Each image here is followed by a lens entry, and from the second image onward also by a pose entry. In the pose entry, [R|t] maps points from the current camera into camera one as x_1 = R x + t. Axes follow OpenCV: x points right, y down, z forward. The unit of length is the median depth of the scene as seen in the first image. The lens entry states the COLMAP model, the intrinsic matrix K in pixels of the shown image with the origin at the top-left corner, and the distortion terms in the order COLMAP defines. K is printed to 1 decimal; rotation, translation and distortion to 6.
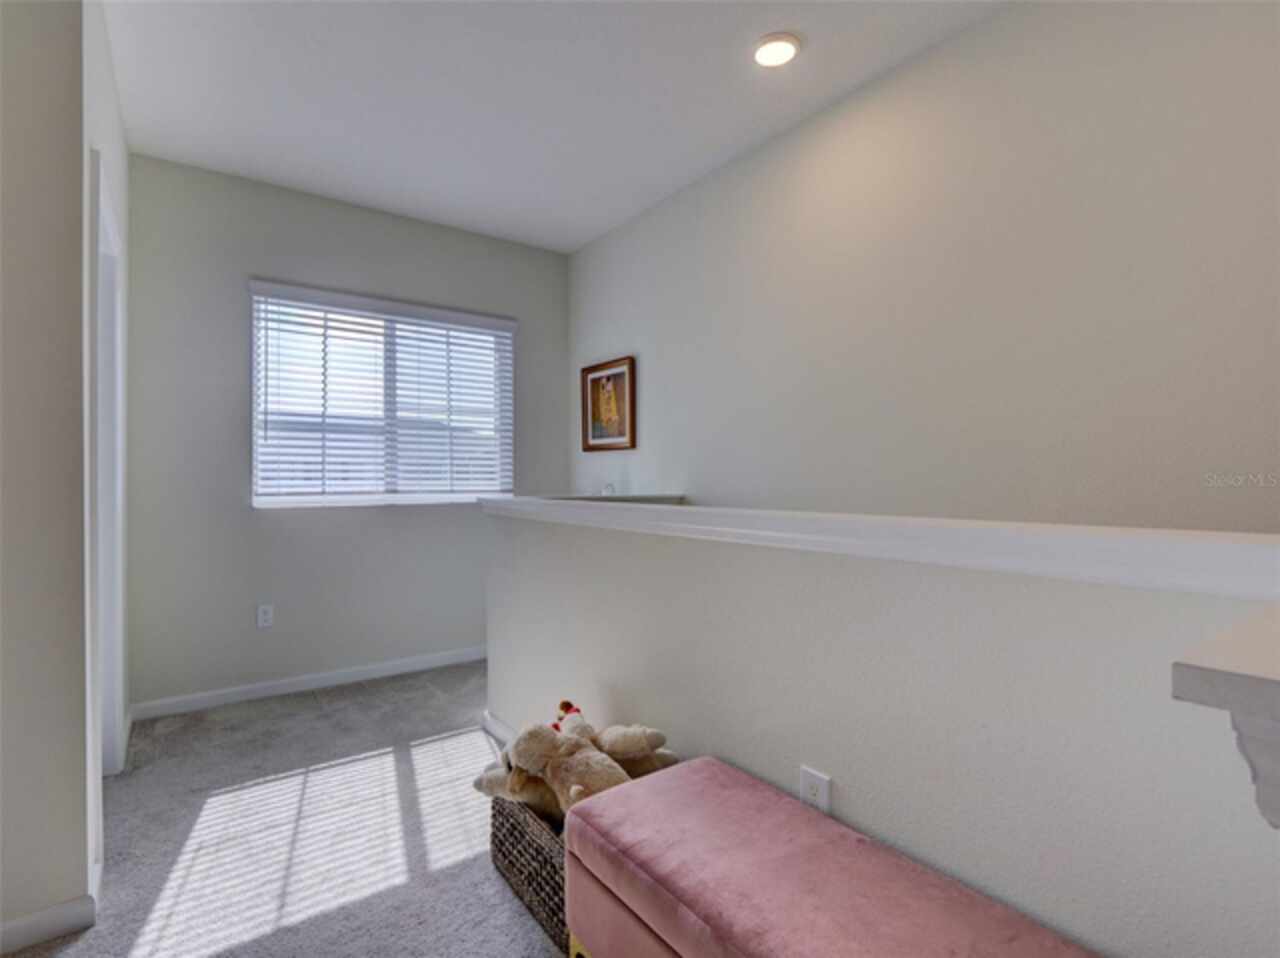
lens RADIAL K [[626.8, 0, 637.6], [0, 626.8, 474.8], [0, 0, 1]] dist [-0.011466, -0.000436]
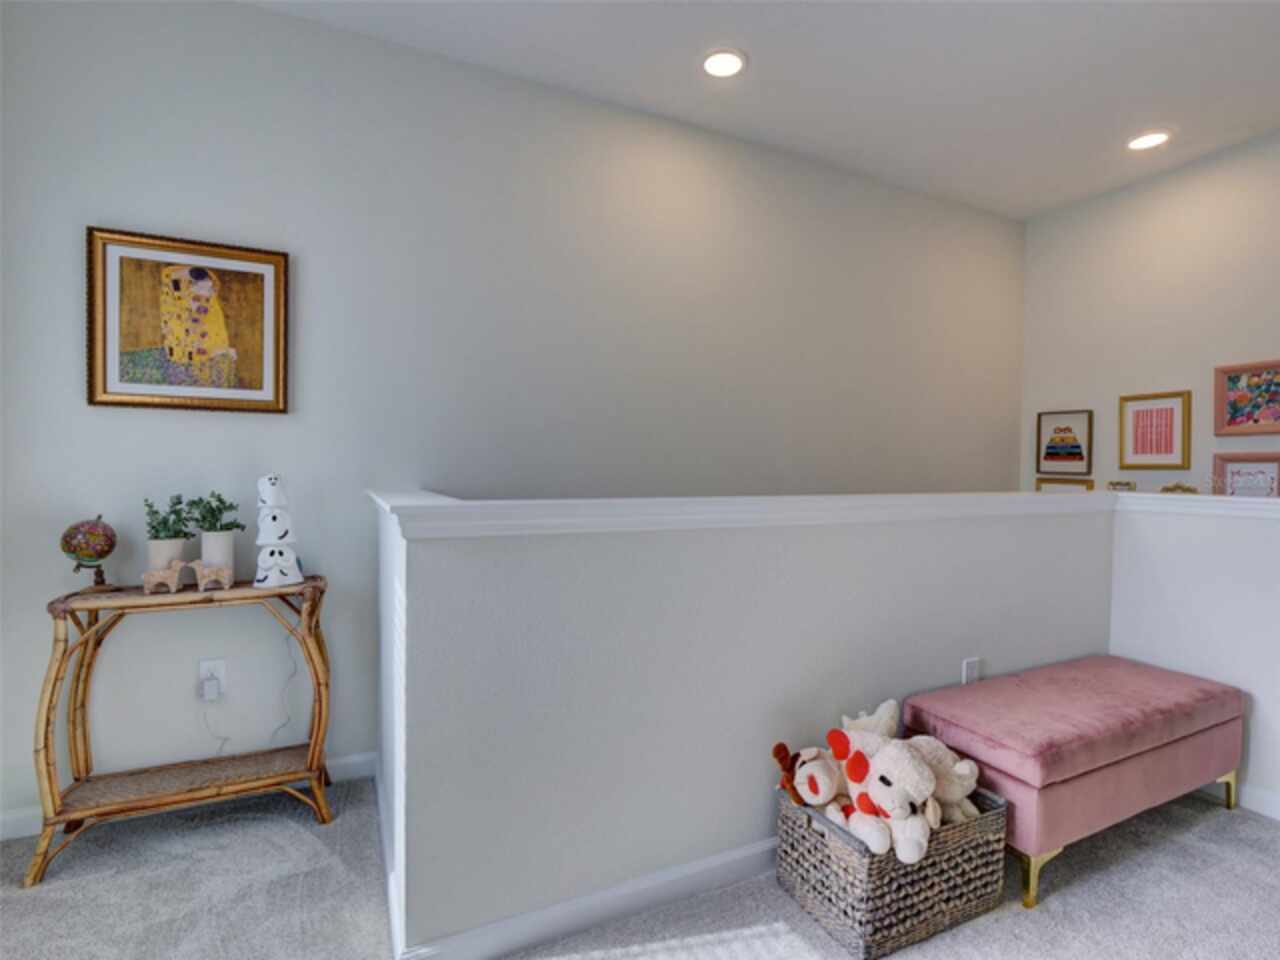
lens RADIAL K [[626.8, 0, 637.6], [0, 626.8, 475.8], [0, 0, 1]] dist [-0.011466, -0.000436]
pose [[0.197838, -0.008467, 0.980198, -0.493387], [-0.013248, 0.999848, 0.011311, 0.006236], [-0.980145, -0.015223, 0.197696, 0.536569]]
